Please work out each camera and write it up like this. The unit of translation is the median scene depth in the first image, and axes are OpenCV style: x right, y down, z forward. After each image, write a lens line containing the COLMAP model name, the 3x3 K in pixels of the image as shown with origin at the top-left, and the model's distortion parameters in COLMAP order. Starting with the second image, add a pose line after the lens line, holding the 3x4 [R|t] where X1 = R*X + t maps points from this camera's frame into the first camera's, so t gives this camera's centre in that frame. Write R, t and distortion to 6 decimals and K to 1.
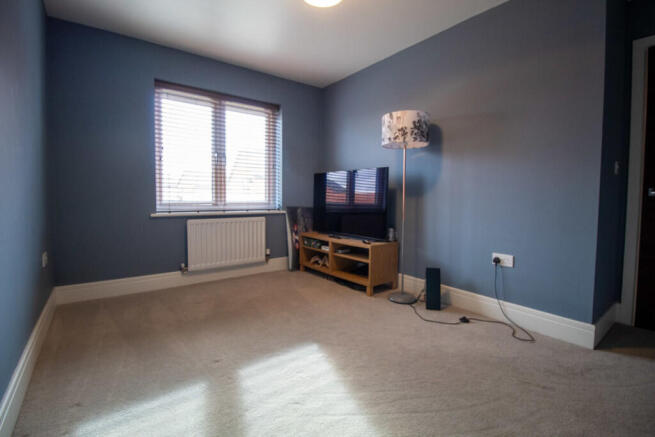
lens RADIAL K [[312.3, 0, 340.3], [0, 312.3, 216.2], [0, 0, 1]] dist [-0.008794, -0.001451]
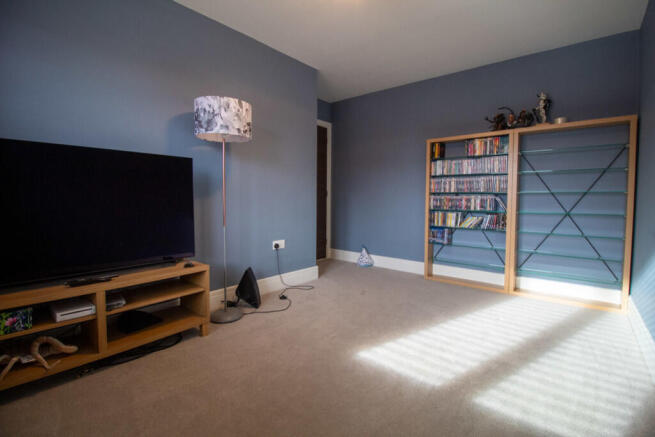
lens RADIAL K [[312.3, 0, 324.0], [0, 312.3, 216.2], [0, 0, 1]] dist [-0.008794, -0.001451]
pose [[-0.226341, -0.059688, 0.972218, -0.751158], [0.060487, 0.995333, 0.075189, -0.065424], [-0.972168, 0.075825, -0.221674, 1.001349]]
